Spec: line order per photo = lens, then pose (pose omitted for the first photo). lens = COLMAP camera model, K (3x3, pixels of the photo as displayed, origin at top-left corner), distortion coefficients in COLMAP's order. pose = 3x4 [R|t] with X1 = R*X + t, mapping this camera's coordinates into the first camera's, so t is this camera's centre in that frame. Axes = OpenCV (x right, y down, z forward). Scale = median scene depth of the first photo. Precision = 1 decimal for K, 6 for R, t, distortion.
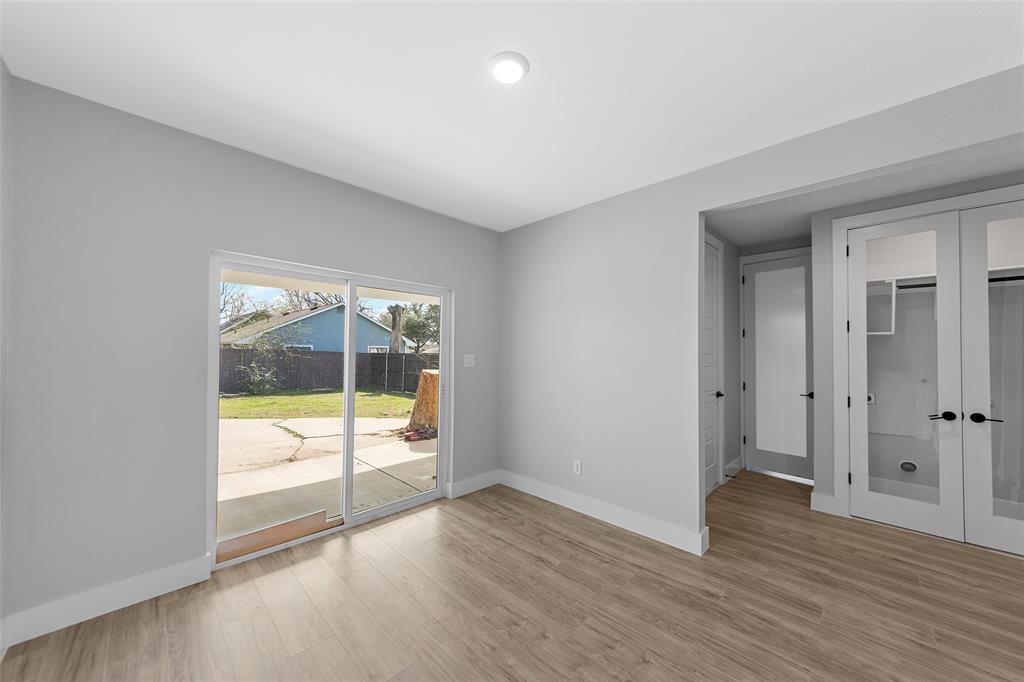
lens RADIAL K [[371.9, 0, 511.9], [0, 371.9, 344.5], [0, 0, 1]] dist [-0.006769, -0.001314]
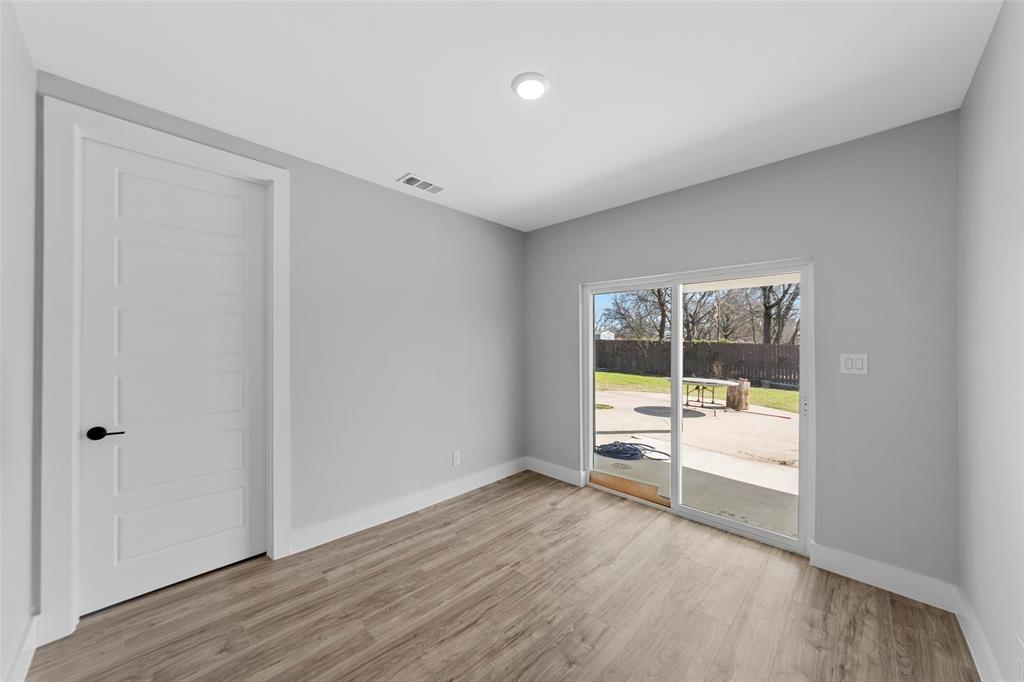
lens RADIAL K [[371.9, 0, 512.1], [0, 371.9, 342.0], [0, 0, 1]] dist [-0.006769, -0.001314]
pose [[-0.011167, -0.010118, -0.999886, 0.657271], [0.006290, 0.999928, -0.010189, 0.013313], [0.999918, -0.006403, -0.011103, 0.579665]]
